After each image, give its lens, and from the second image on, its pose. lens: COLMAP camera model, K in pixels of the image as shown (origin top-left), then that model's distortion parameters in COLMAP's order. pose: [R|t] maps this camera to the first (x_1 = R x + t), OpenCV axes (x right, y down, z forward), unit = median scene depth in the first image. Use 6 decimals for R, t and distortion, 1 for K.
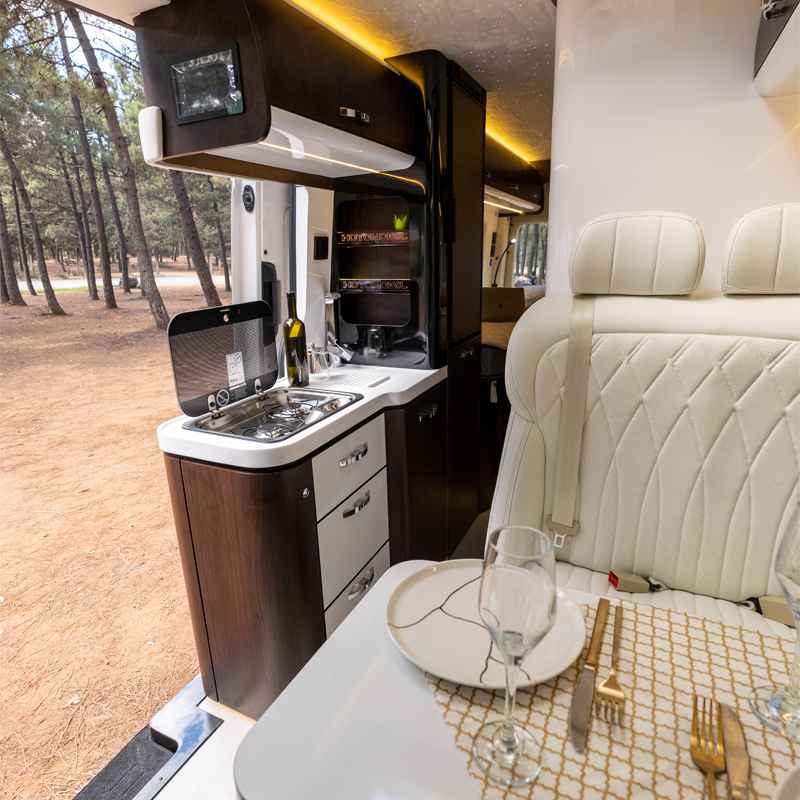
lens RADIAL K [[521.2, 0, 393.0], [0, 521.2, 408.9], [0, 0, 1]] dist [-0.002377, -0.002963]
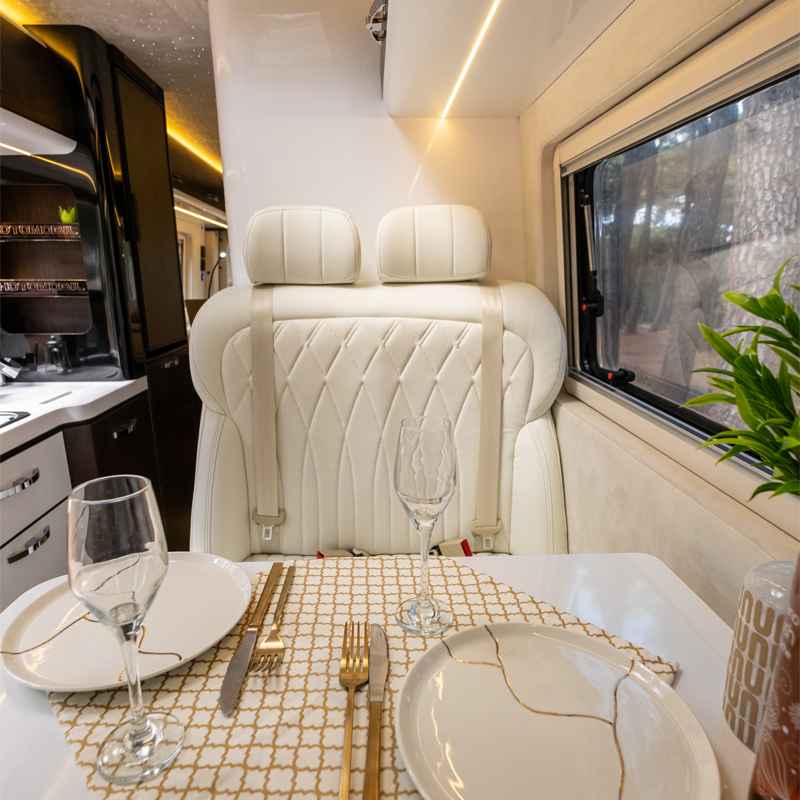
lens RADIAL K [[521.2, 0, 391.2], [0, 521.2, 407.4], [0, 0, 1]] dist [-0.002377, -0.002963]
pose [[0.882128, -0.090989, 0.462137, 0.069773], [0.114279, 0.993192, -0.022590, 0.050214], [-0.456936, 0.072740, 0.886521, 0.003017]]
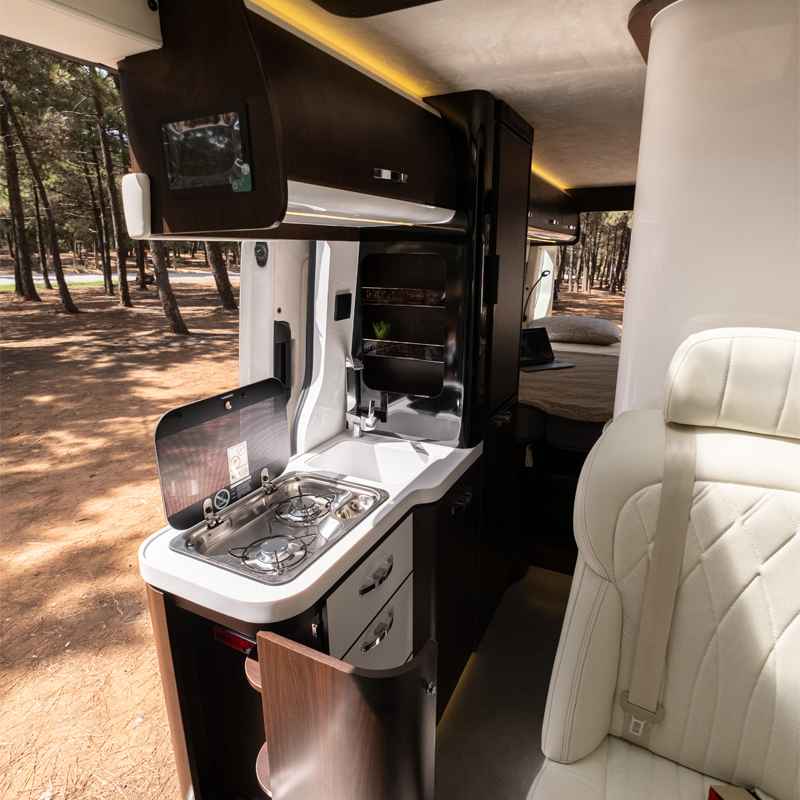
lens RADIAL K [[521.2, 0, 404.0], [0, 521.2, 400.7], [0, 0, 1]] dist [-0.002377, -0.002963]
pose [[0.999632, 0.026827, -0.003933, -0.033554], [-0.026881, 0.999535, -0.014365, -0.166173], [0.003546, 0.014465, 0.999889, 0.153345]]
